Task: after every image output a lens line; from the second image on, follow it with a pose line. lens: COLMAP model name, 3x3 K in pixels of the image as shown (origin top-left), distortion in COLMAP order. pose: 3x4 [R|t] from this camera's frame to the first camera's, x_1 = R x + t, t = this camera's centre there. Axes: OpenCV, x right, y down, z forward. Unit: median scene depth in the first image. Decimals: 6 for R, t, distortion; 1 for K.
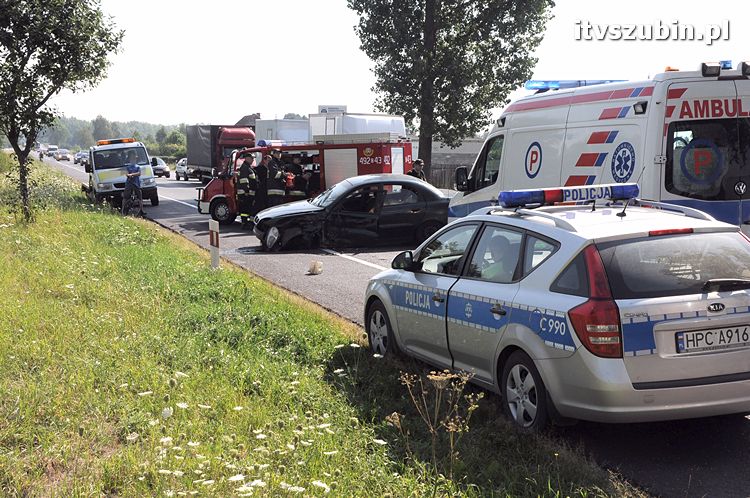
lens RADIAL K [[1061.9, 0, 375.0], [0, 1061.9, 249.0], [0, 0, 1]] dist [0.192664, 0.074721]
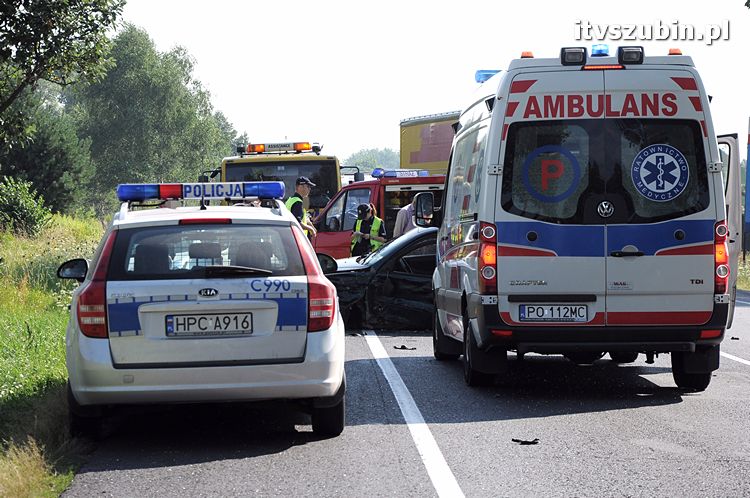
lens RADIAL K [[2246.0, 0, 373.1], [0, 2246.0, 259.6], [0, 0, 1]] dist [0.873094, 0.657989]
pose [[0.963213, 0.022911, -0.267761, 0.318981], [-0.042586, 0.996782, -0.067907, 0.049729], [0.265343, 0.076812, 0.961089, -0.303831]]
